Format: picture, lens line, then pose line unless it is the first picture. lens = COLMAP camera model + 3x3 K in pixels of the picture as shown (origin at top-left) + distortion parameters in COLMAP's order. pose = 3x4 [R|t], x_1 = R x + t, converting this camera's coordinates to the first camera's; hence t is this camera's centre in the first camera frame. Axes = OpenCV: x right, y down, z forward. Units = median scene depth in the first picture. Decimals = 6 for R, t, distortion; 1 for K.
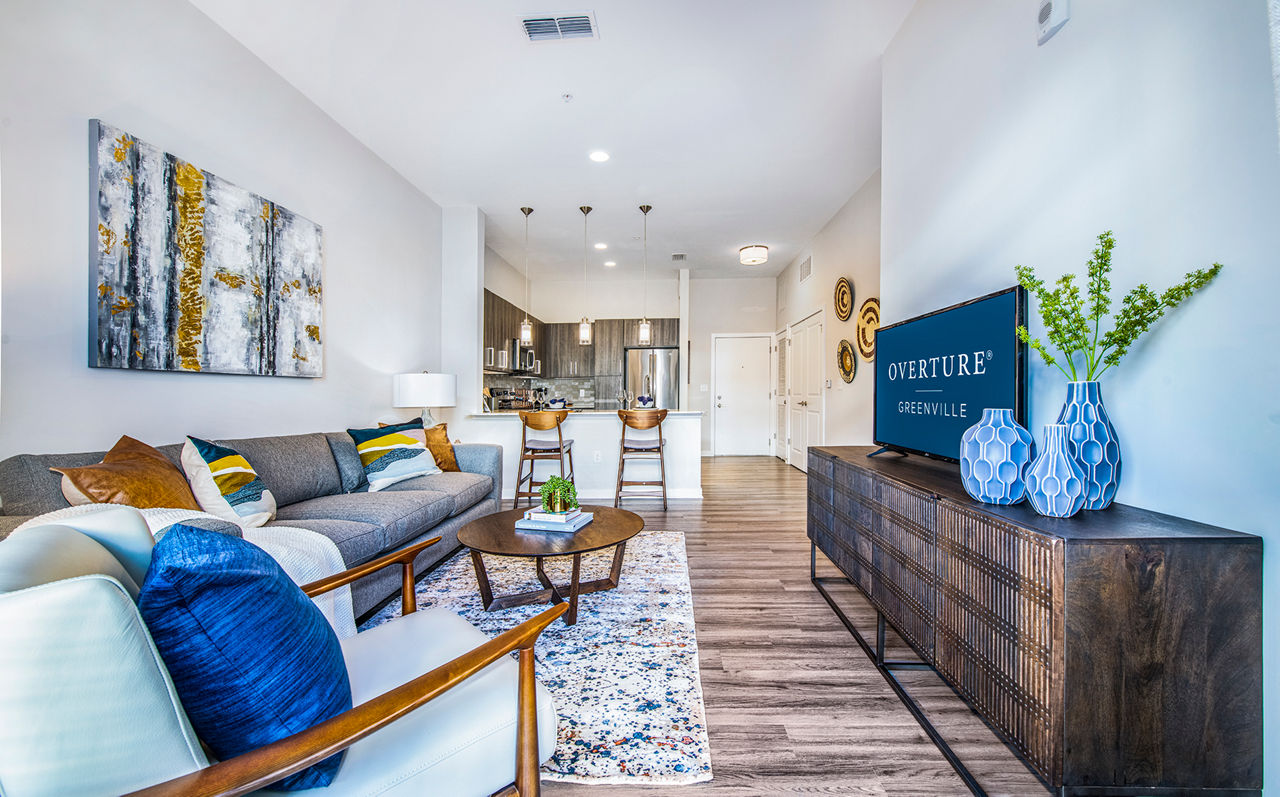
lens RADIAL K [[524.4, 0, 640.0], [0, 524.4, 398.5], [0, 0, 1]] dist [-0.001056, -0.000201]
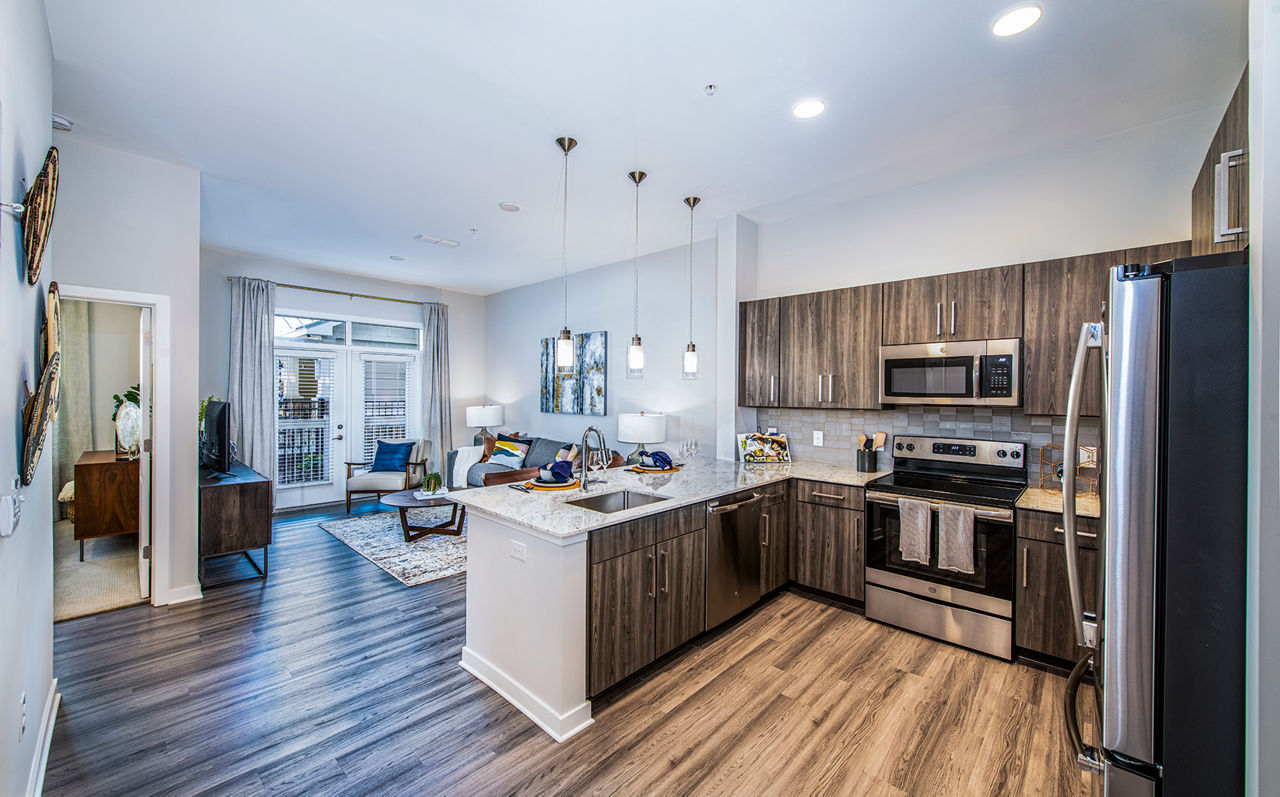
lens RADIAL K [[524.4, 0, 640.0], [0, 524.4, 398.5], [0, 0, 1]] dist [-0.001056, -0.000201]
pose [[-0.668953, -0.014021, -0.743172, 0.743938], [-0.023612, 0.999718, 0.002393, -0.121712], [0.742929, 0.019149, -0.669096, 2.655024]]
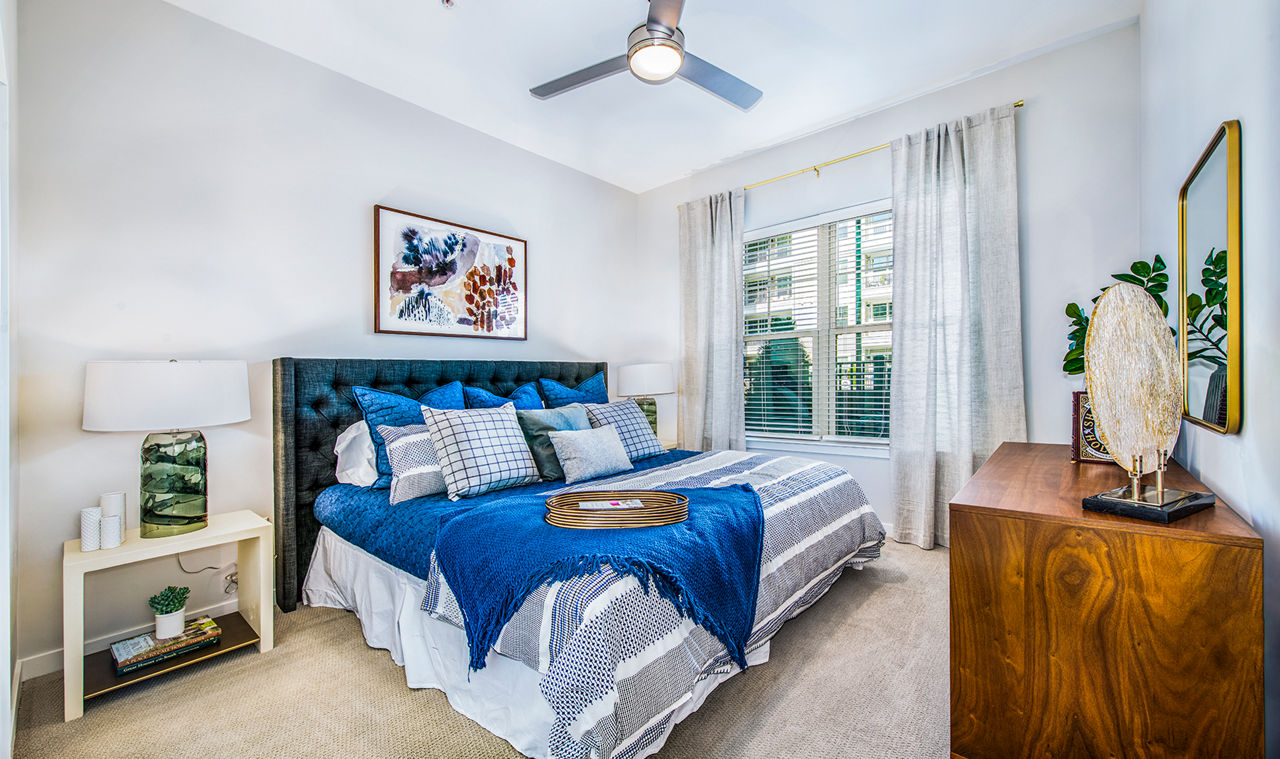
lens RADIAL K [[477.9, 0, 640.0], [0, 477.9, 379.5], [0, 0, 1]] dist [-0.000116, 0.000024]
pose [[-0.780369, 0.004331, 0.625304, 0.663067], [0.015799, 0.999793, 0.012792, -0.008882], [-0.625119, 0.019862, -0.780276, 0.981971]]
